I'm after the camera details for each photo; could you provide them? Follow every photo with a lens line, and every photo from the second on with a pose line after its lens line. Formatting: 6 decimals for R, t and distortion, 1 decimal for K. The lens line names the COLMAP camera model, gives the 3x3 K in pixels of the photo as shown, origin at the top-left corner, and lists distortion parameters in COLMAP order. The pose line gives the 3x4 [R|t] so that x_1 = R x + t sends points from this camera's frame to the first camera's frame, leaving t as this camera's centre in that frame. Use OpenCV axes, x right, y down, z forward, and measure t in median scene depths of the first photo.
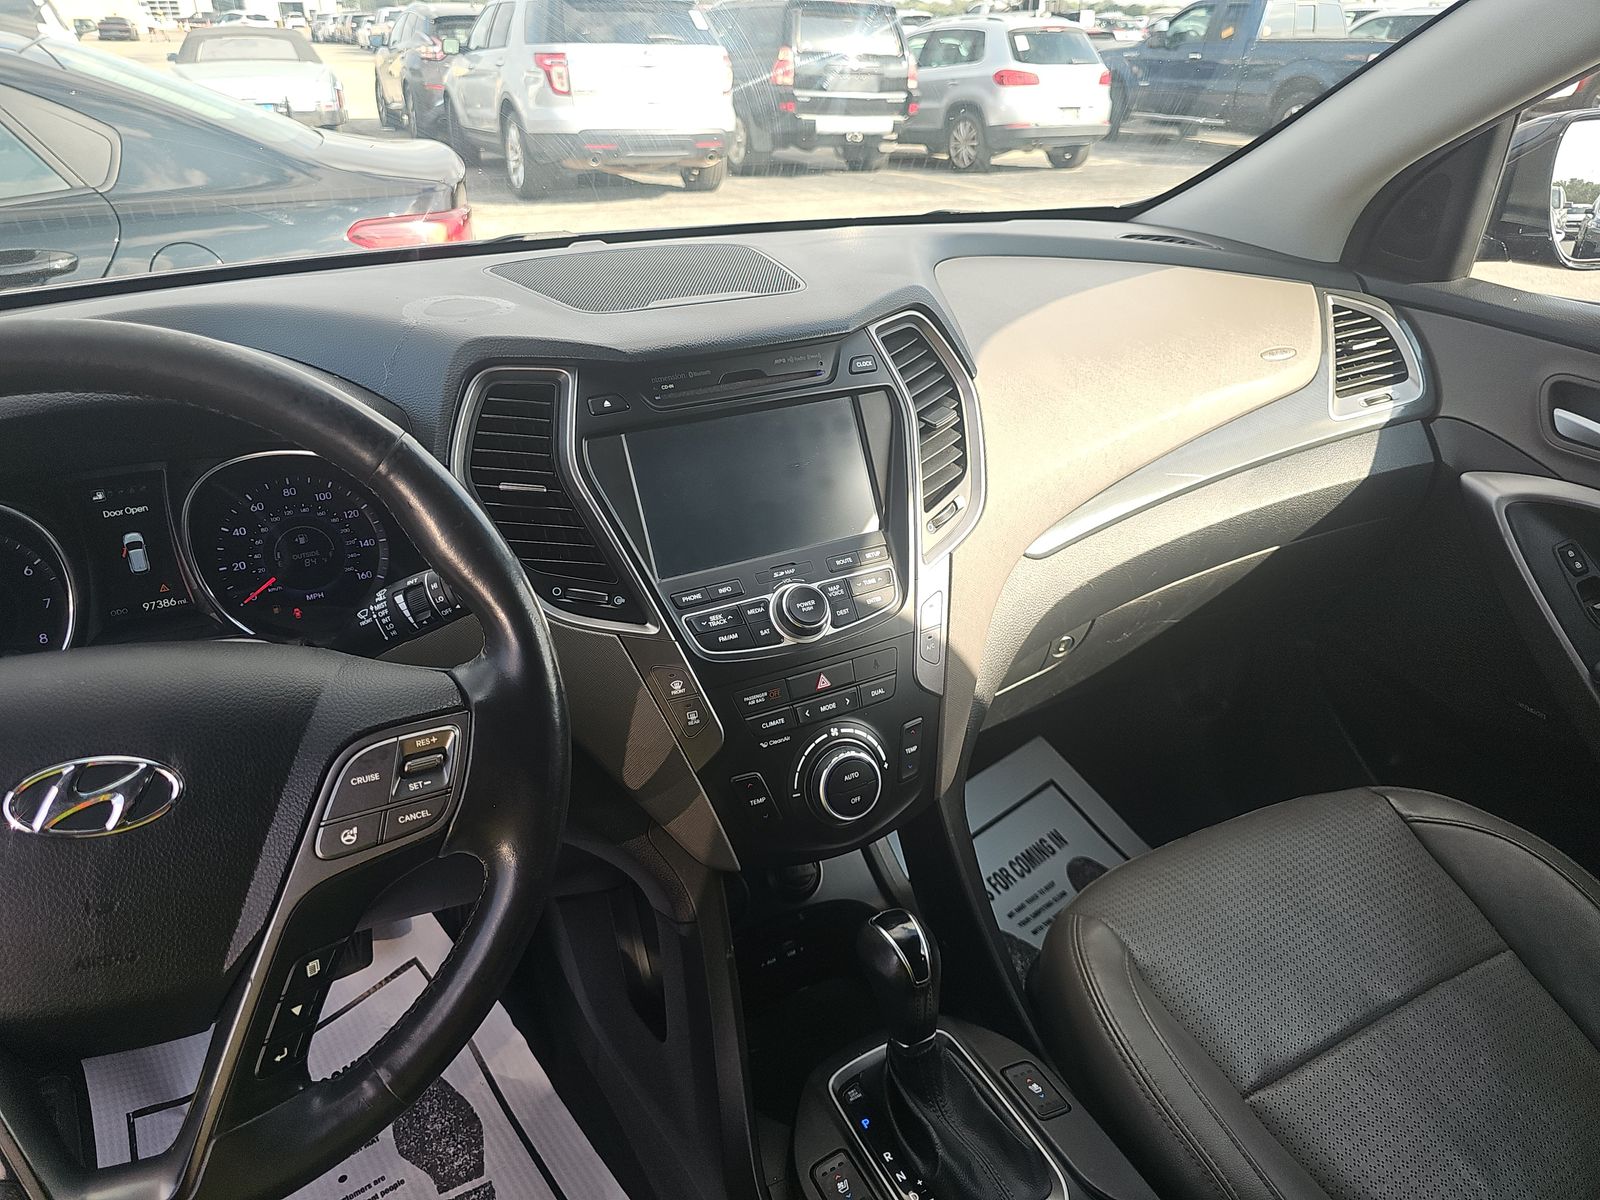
lens RADIAL K [[1062.0, 0, 776.3], [0, 1062.0, 583.4], [0, 0, 1]] dist [0.045731, -0.046912]
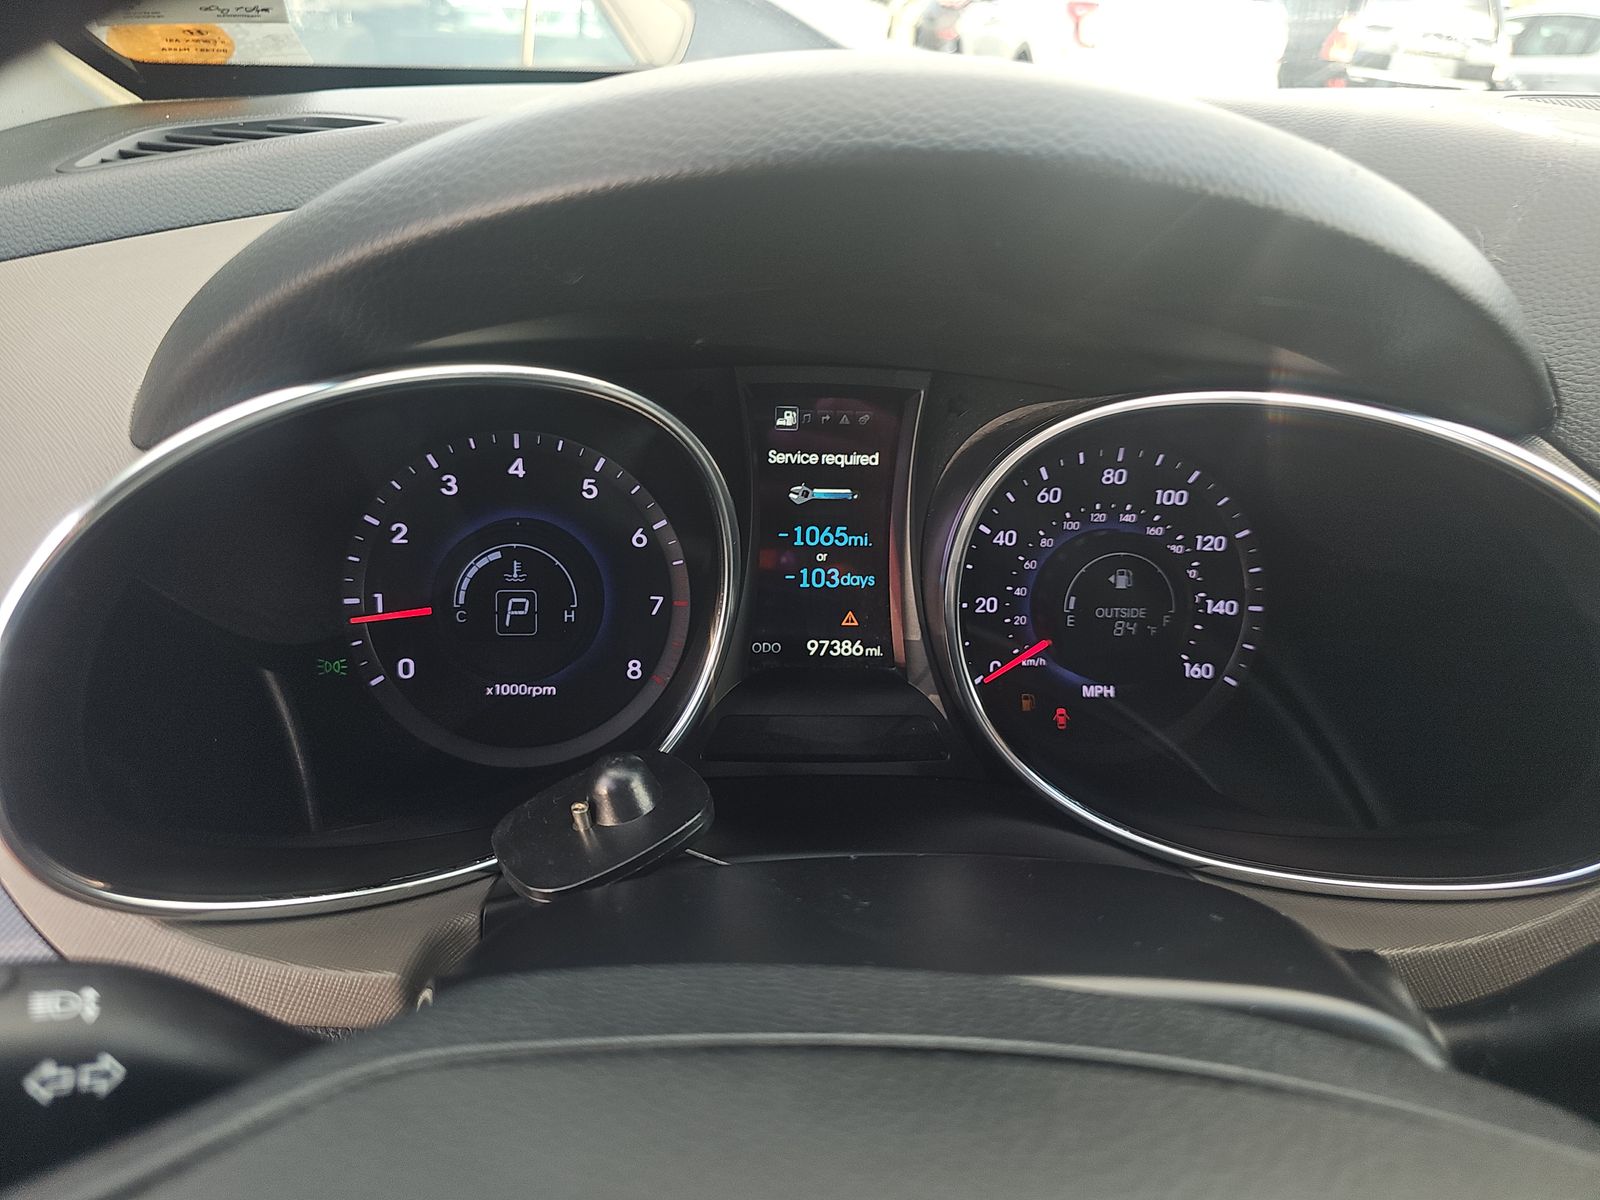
lens RADIAL K [[1062.0, 0, 780.4], [0, 1062.0, 593.0], [0, 0, 1]] dist [0.045731, -0.046912]
pose [[0.920355, 0.233516, -0.313714, -0.395057], [-0.224752, 0.972288, 0.064368, -0.028721], [0.320051, 0.011267, 0.947333, 0.455338]]
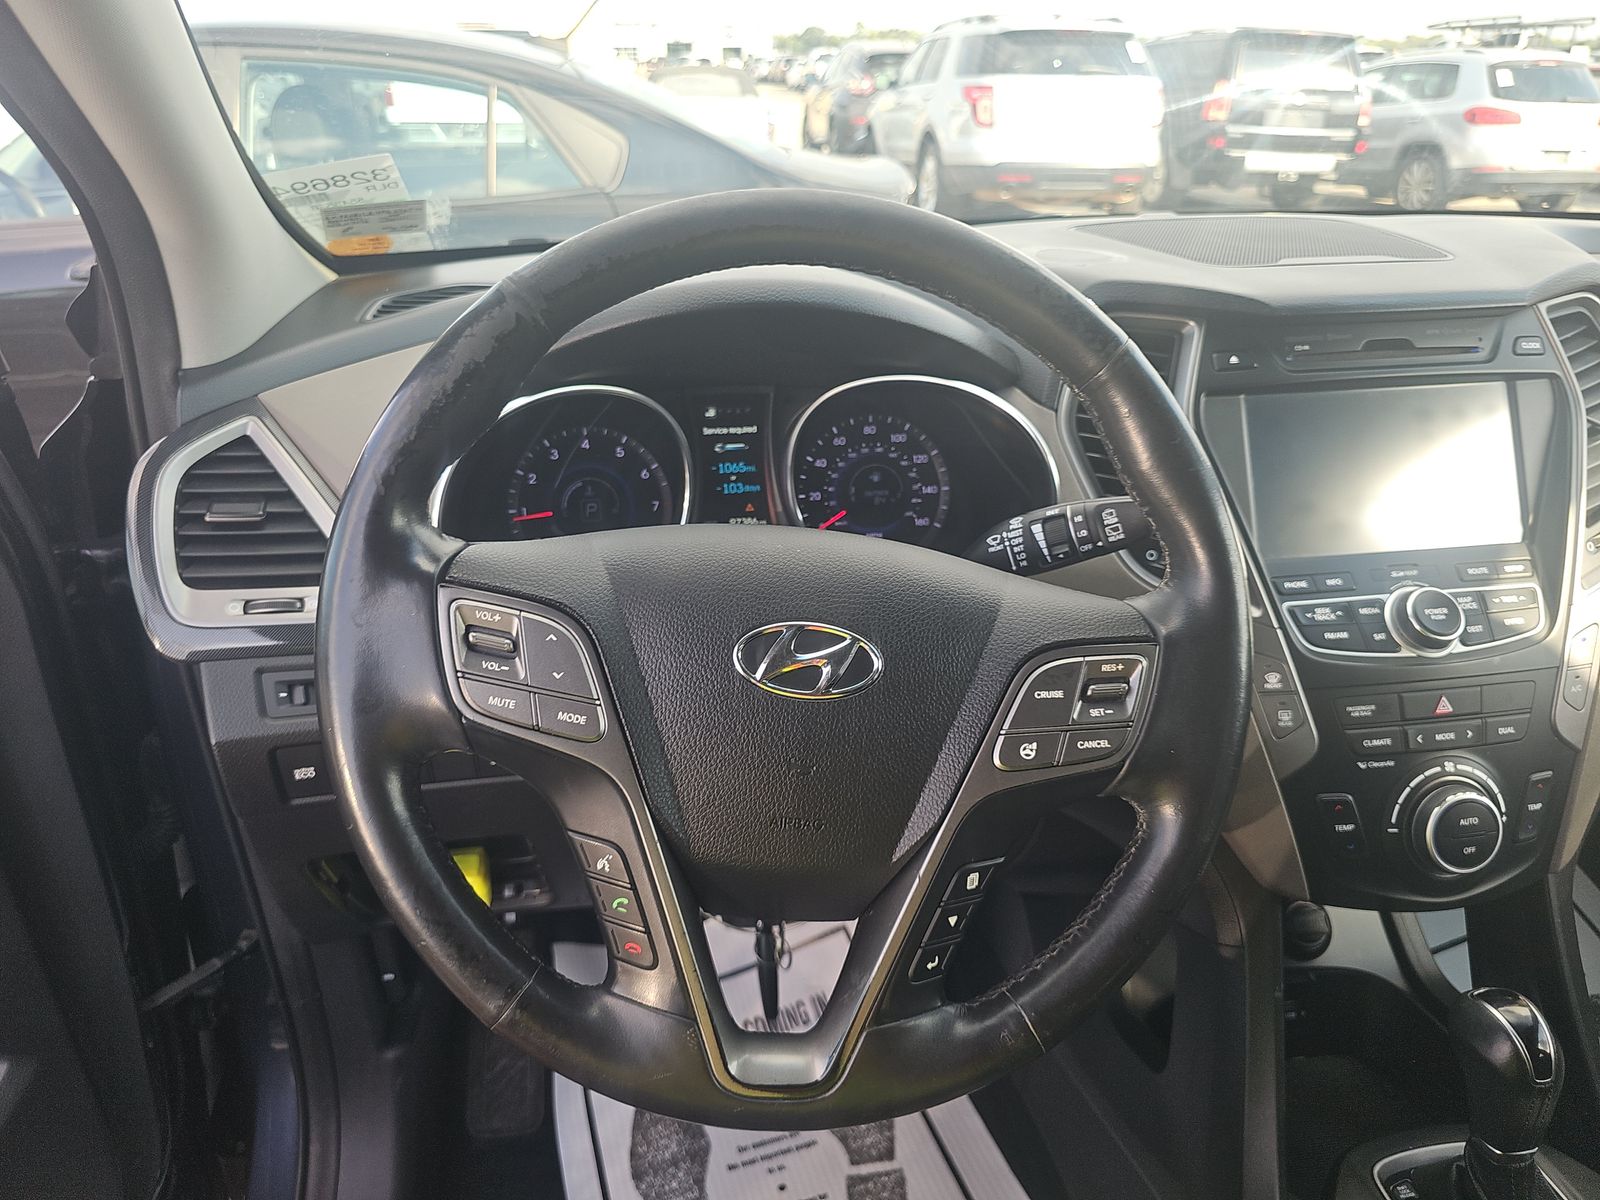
lens RADIAL K [[1062.0, 0, 786.8], [0, 1062.0, 596.5], [0, 0, 1]] dist [0.045731, -0.046912]
pose [[0.946806, 0.138110, -0.290661, -0.197477], [-0.144671, 0.989479, -0.001095, 0.076238], [0.287452, 0.043087, 0.956826, 0.020766]]
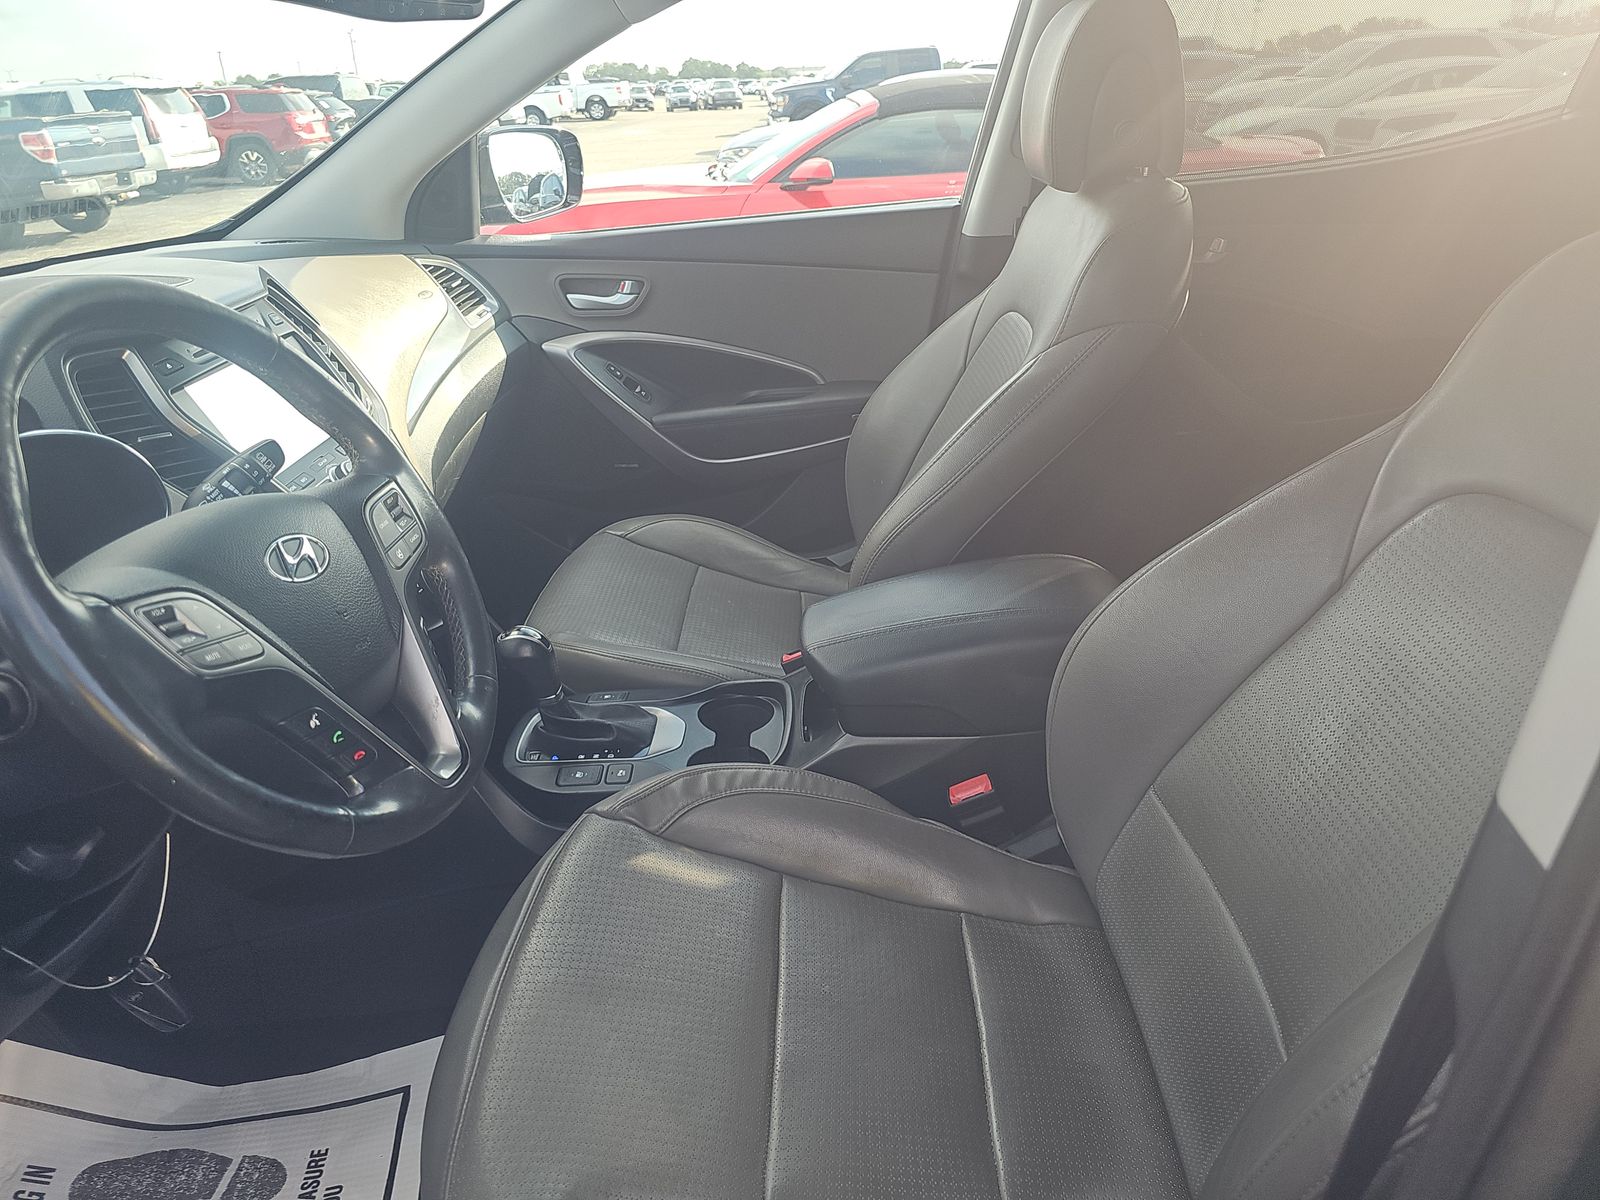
lens RADIAL K [[1062.0, 0, 798.6], [0, 1062.0, 598.9], [0, 0, 1]] dist [0.045731, -0.046912]
pose [[0.473171, -0.392922, 0.788493, -0.807778], [0.430927, 0.883873, 0.181854, 0.149012], [-0.768382, 0.253735, 0.587544, -0.233390]]
